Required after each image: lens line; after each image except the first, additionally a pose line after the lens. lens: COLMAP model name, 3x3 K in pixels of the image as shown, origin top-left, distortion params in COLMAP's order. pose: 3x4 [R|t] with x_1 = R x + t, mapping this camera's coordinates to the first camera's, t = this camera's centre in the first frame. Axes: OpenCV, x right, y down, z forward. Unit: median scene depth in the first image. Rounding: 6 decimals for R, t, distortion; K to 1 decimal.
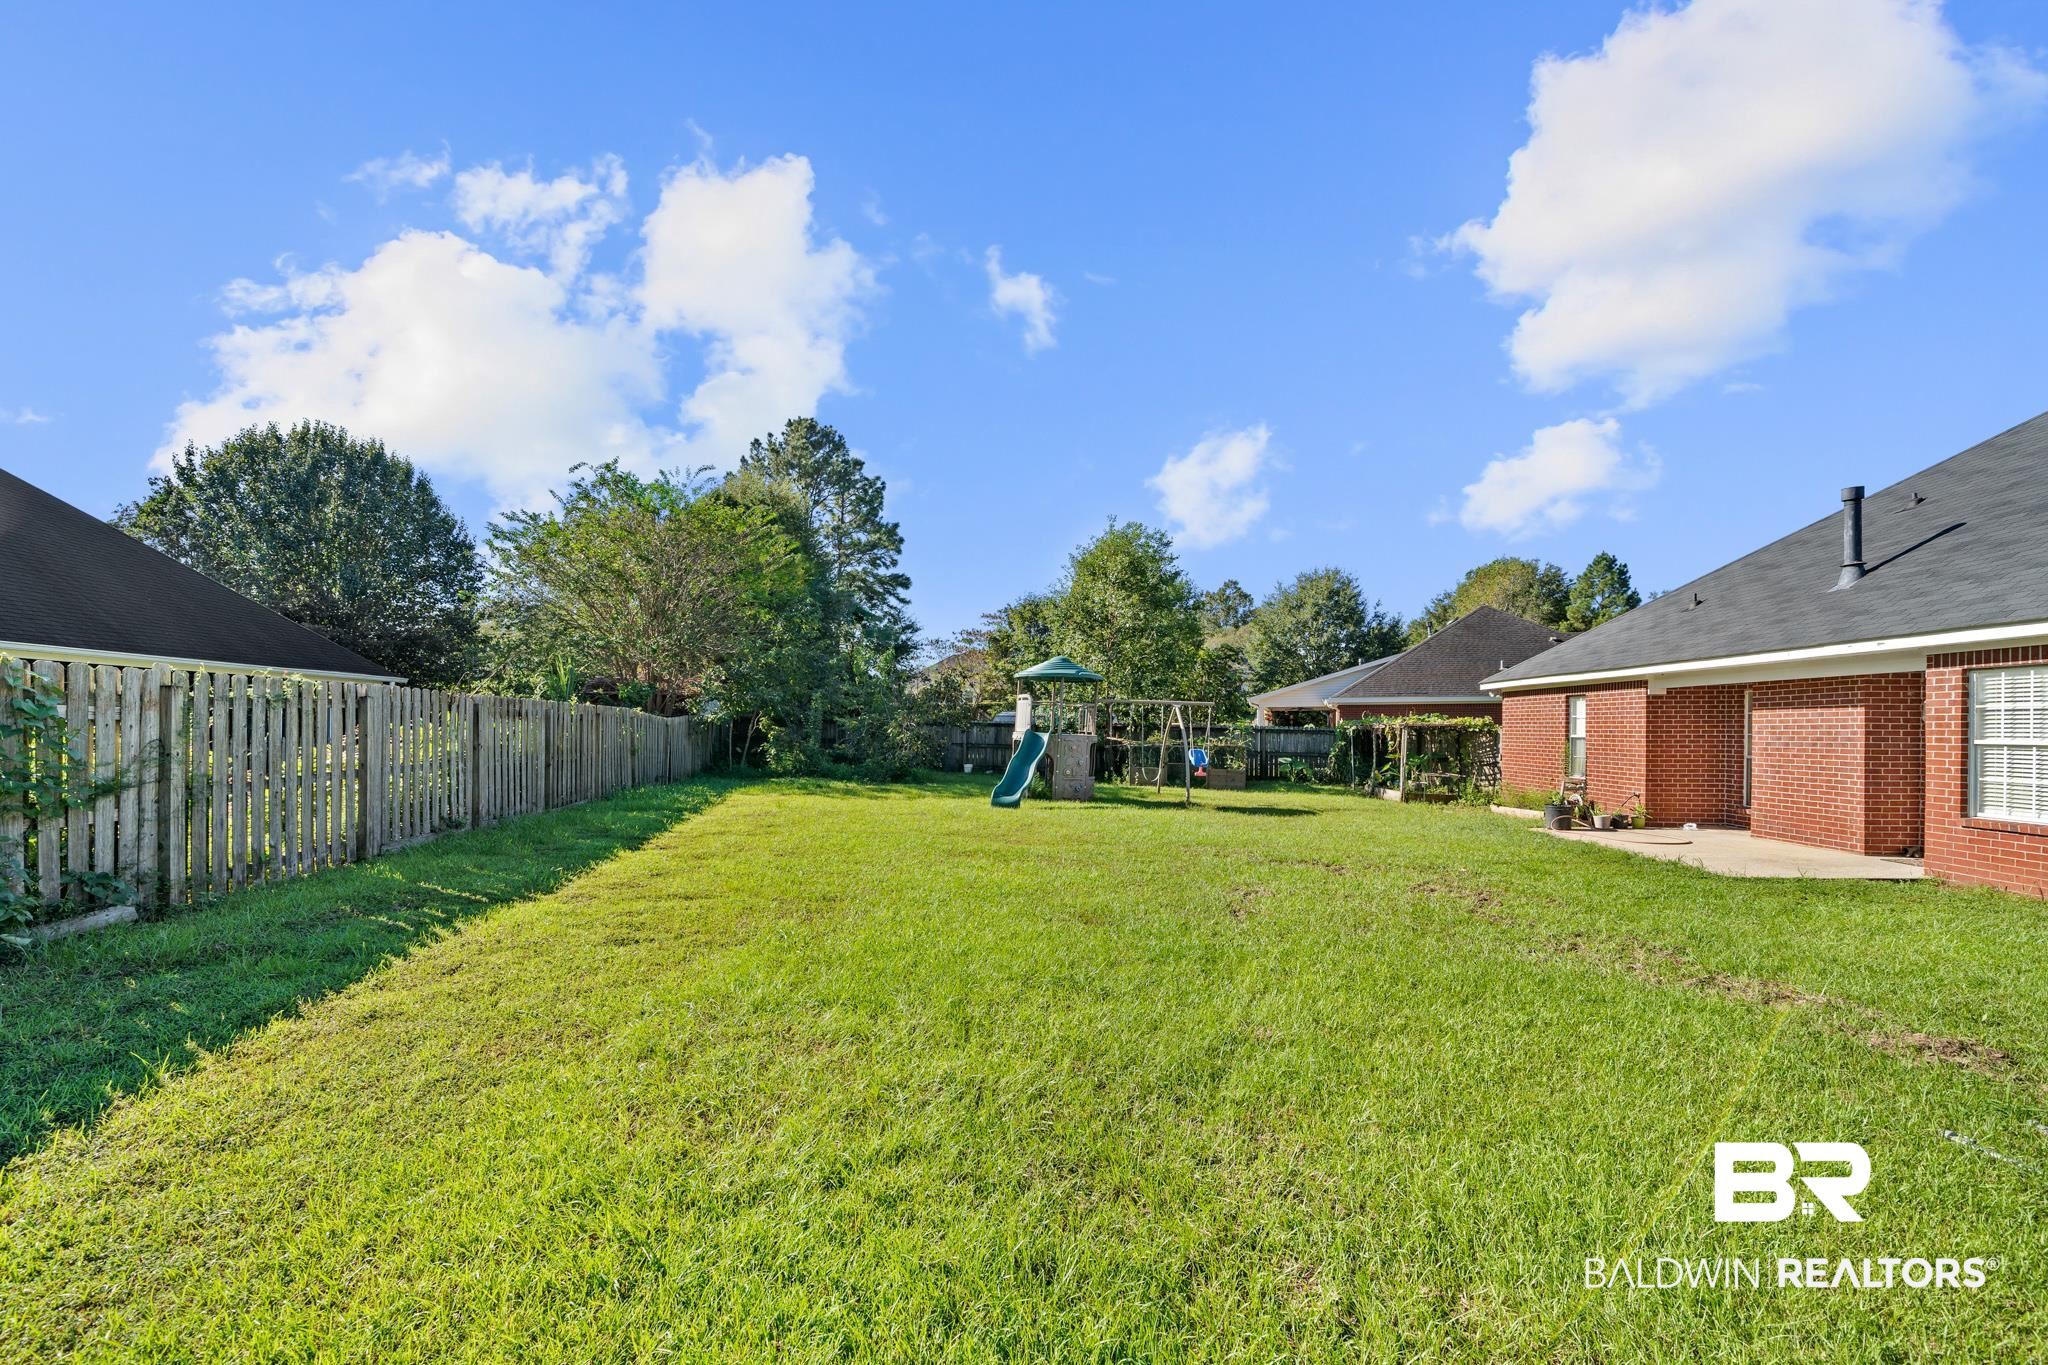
lens RADIAL K [[740.1, 0, 1018.0], [0, 740.1, 728.3], [0, 0, 1]] dist [0.000059, -0.000074]
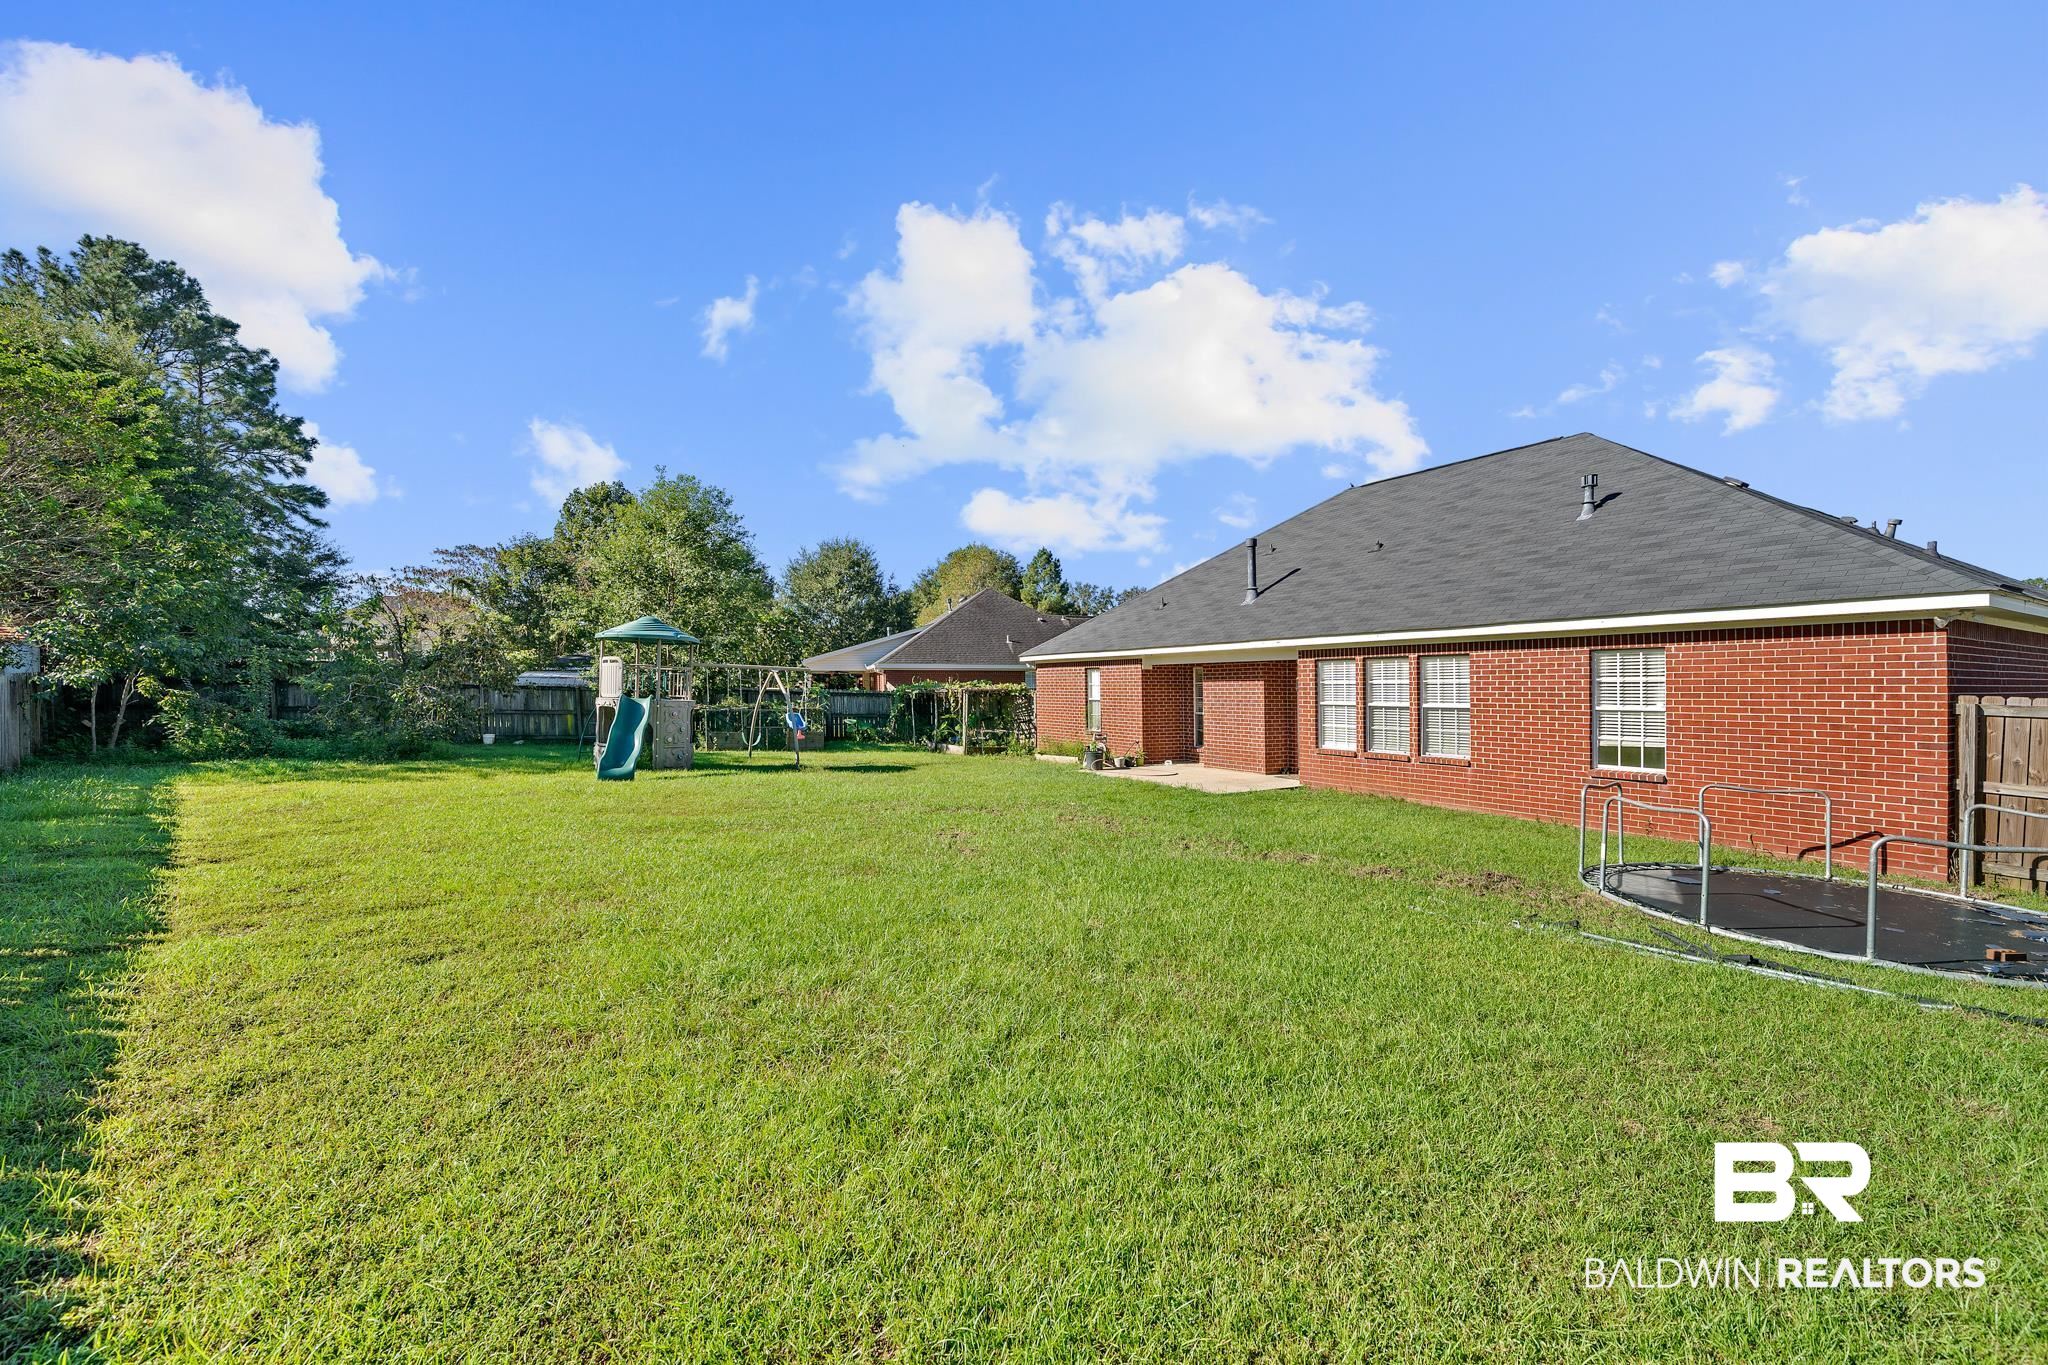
lens RADIAL K [[764.3, 0, 929.6], [0, 764.3, 690.2], [0, 0, 1]] dist [0.000578, 0.000043]
pose [[0.857092, -0.001644, 0.515161, -0.152233], [0.000454, 0.999997, 0.002436, -0.006577], [-0.515164, -0.001854, 0.857090, -0.014388]]
